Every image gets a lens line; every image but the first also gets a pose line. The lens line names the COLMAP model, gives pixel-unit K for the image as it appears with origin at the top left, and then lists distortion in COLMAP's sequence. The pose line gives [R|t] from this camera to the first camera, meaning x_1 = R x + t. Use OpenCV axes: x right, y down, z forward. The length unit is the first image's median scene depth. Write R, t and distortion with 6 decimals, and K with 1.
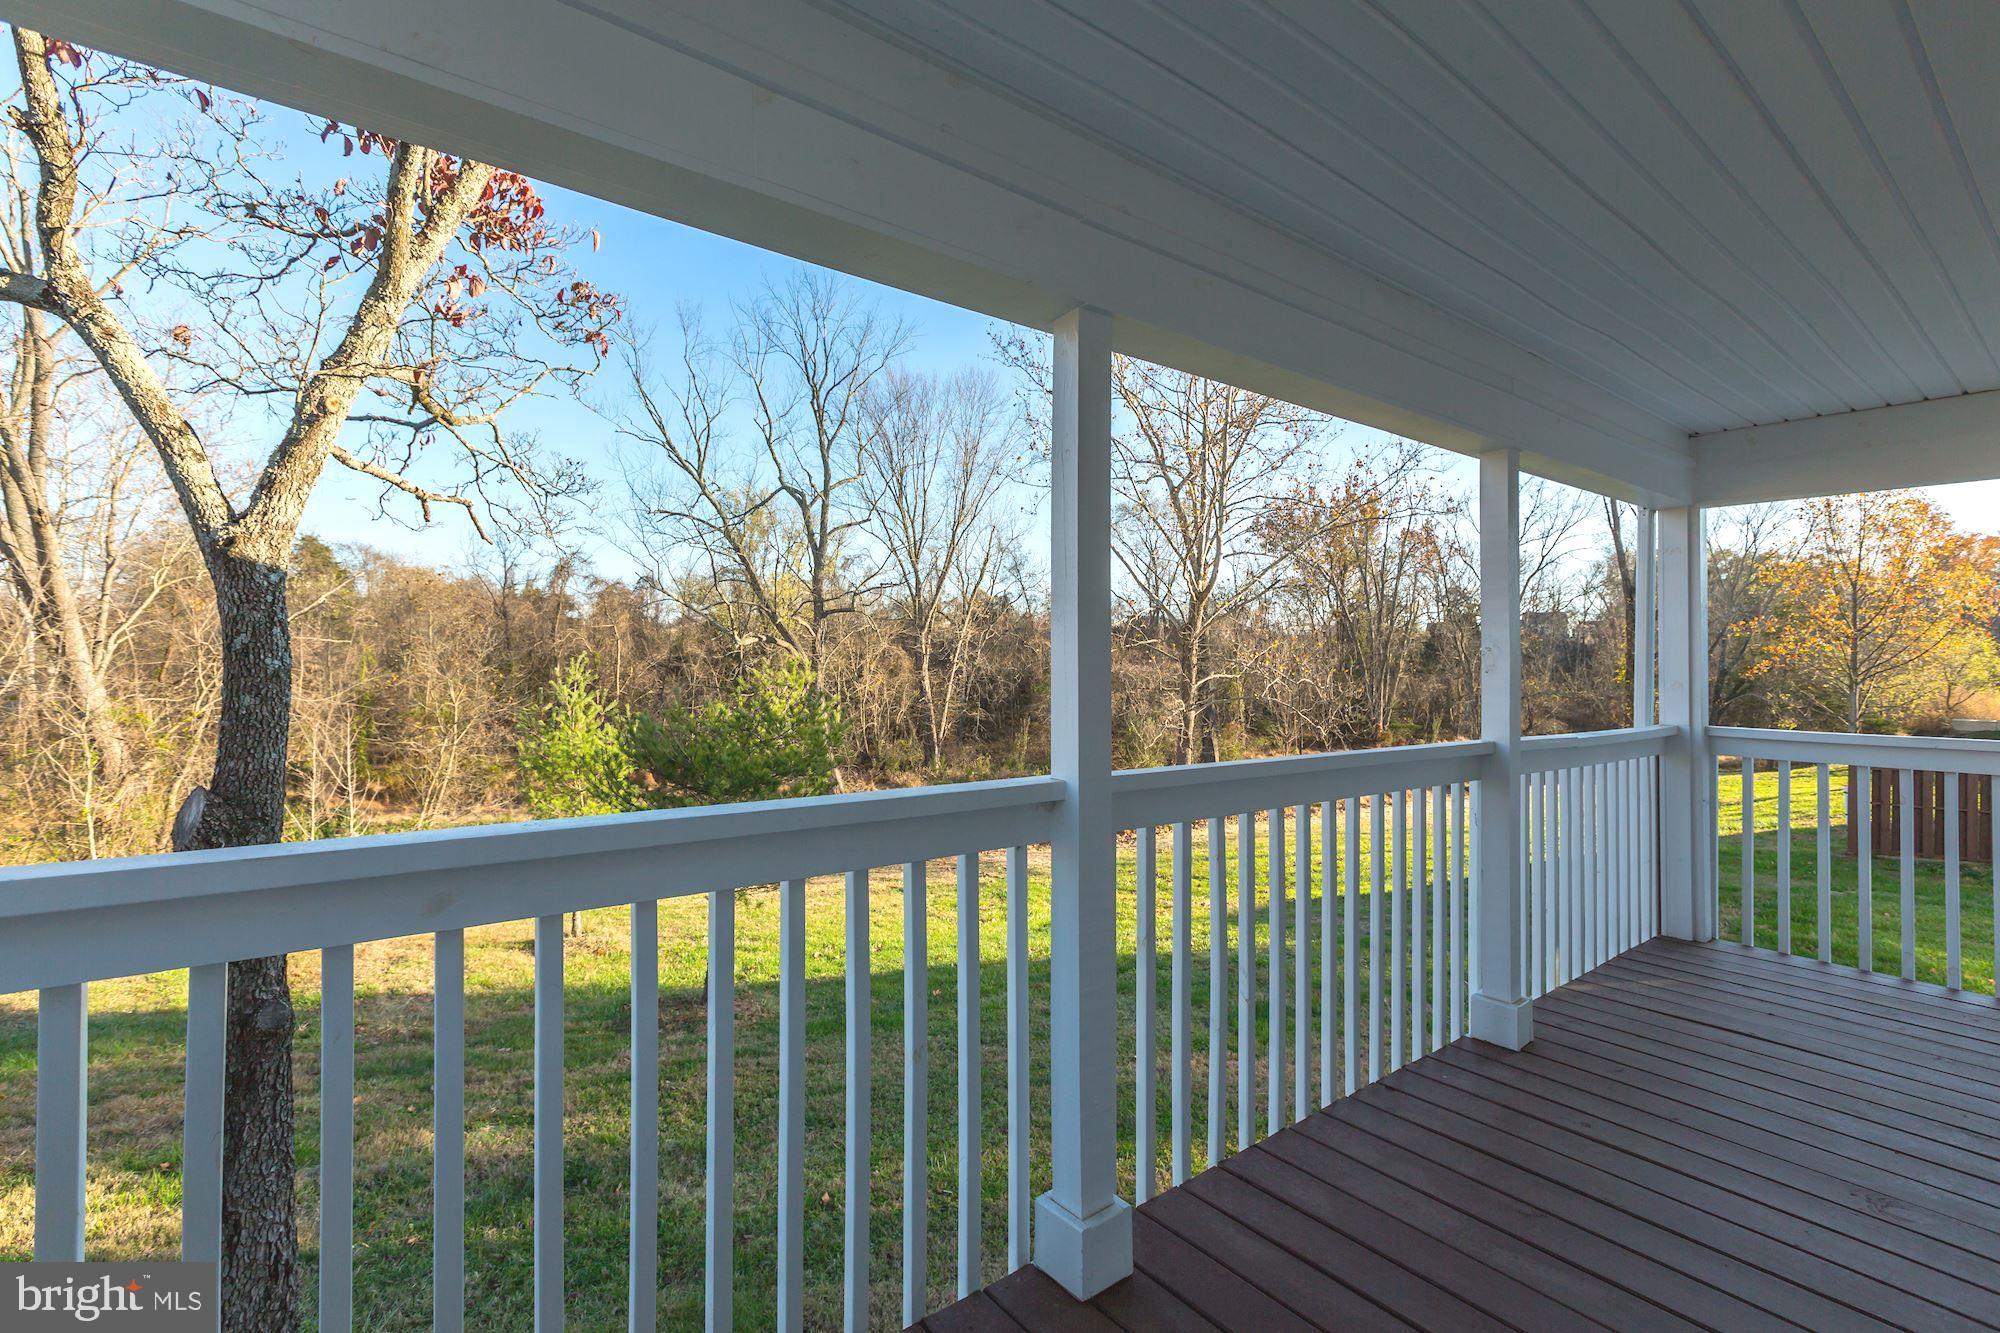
lens RADIAL K [[897.0, 0, 999.2], [0, 897.0, 661.0], [0, 0, 1]] dist [0.005136, -0.000239]
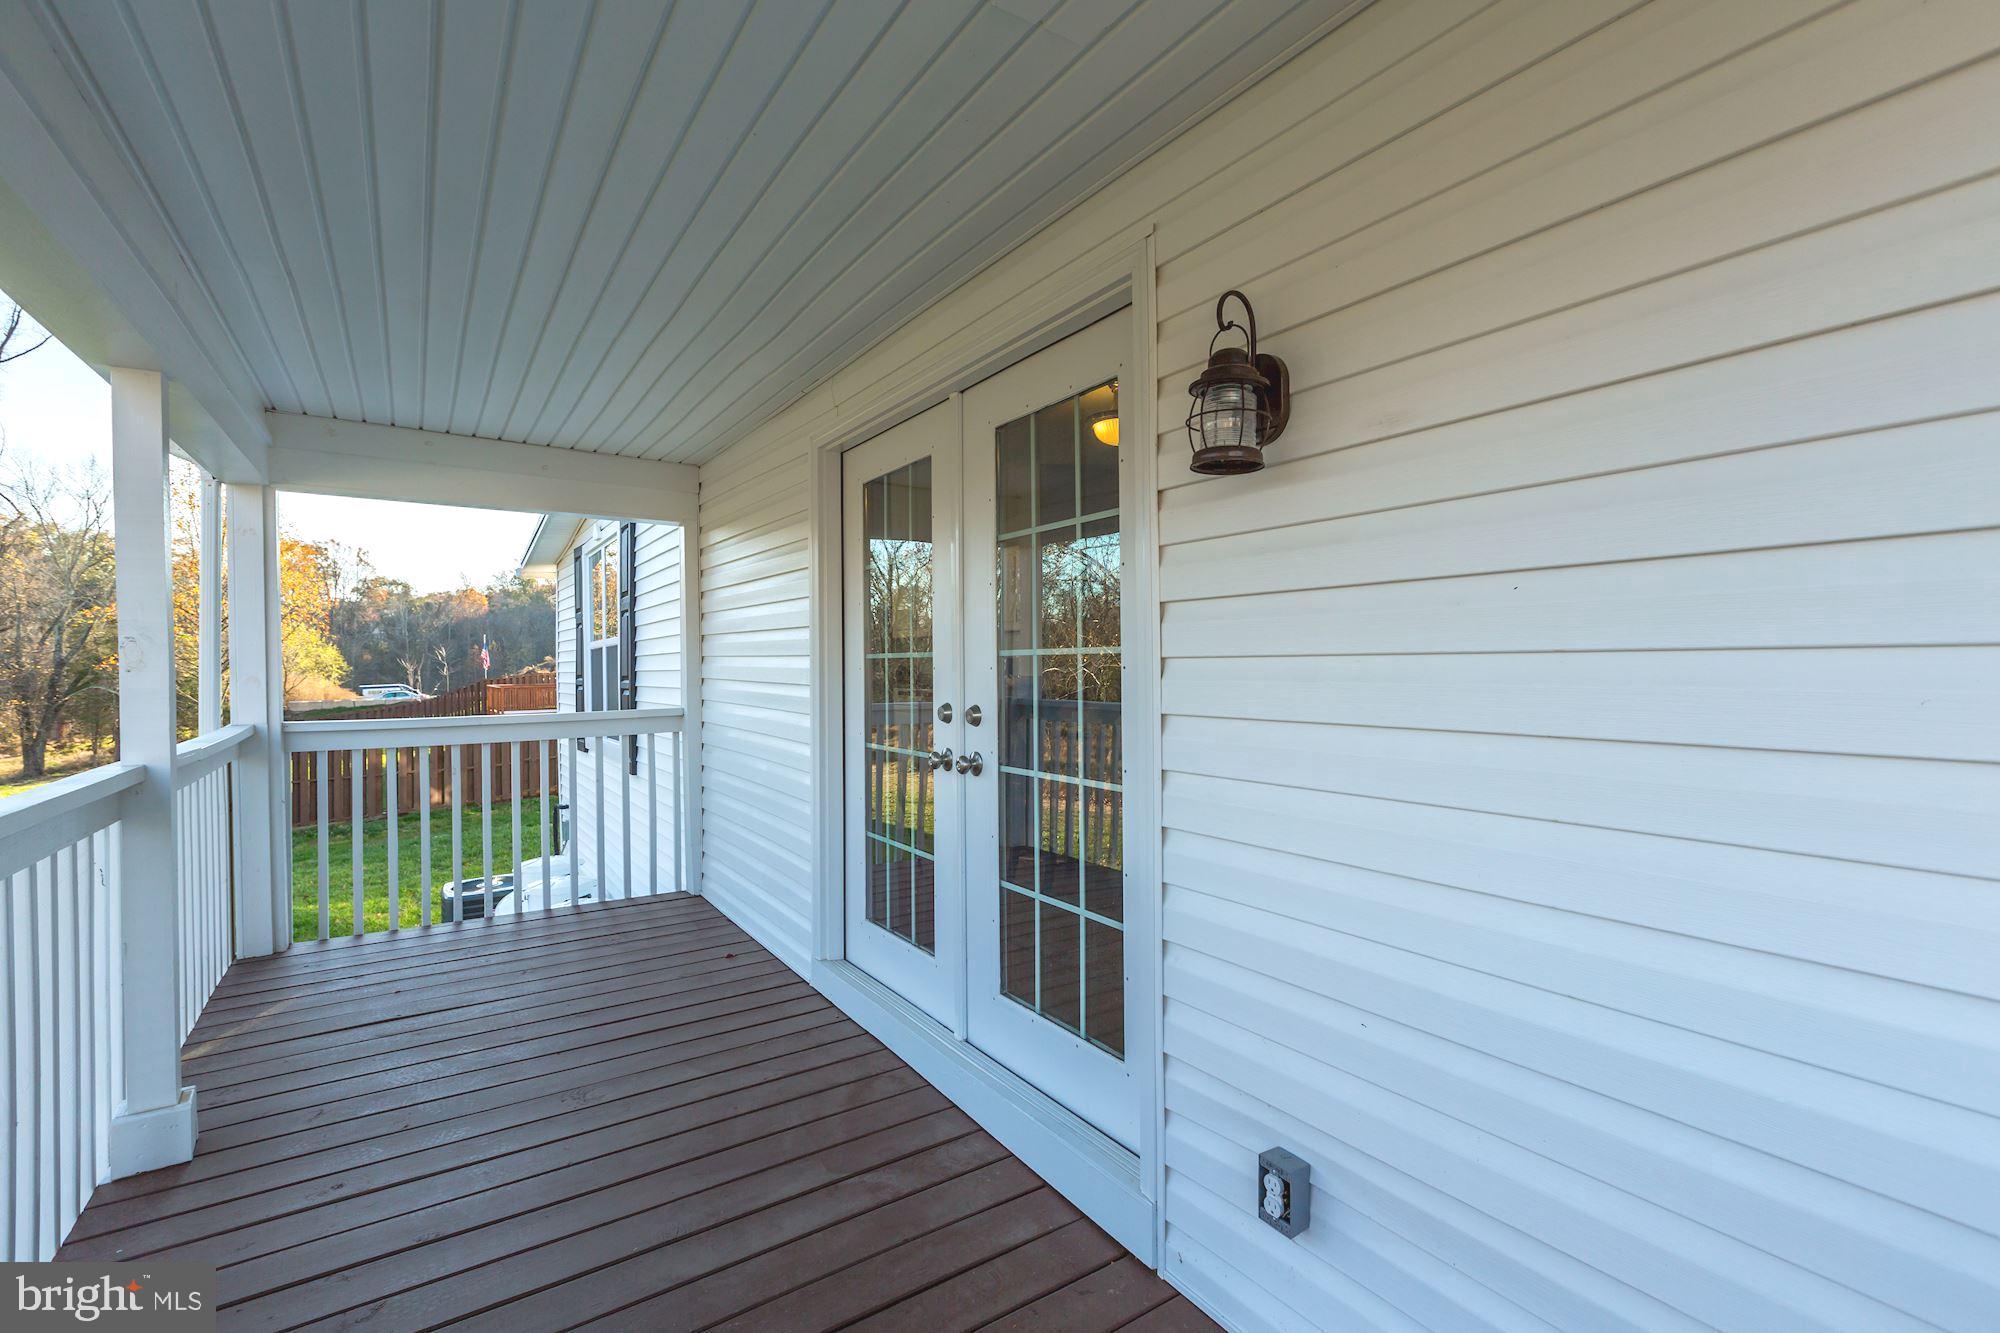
lens RADIAL K [[897.0, 0, 1002.6], [0, 897.0, 661.3], [0, 0, 1]] dist [0.005136, -0.000239]
pose [[0.066061, -0.013936, 0.997718, -0.111350], [0.001340, 0.999903, 0.013878, -0.003912], [-0.997815, 0.000420, 0.066074, 0.194441]]
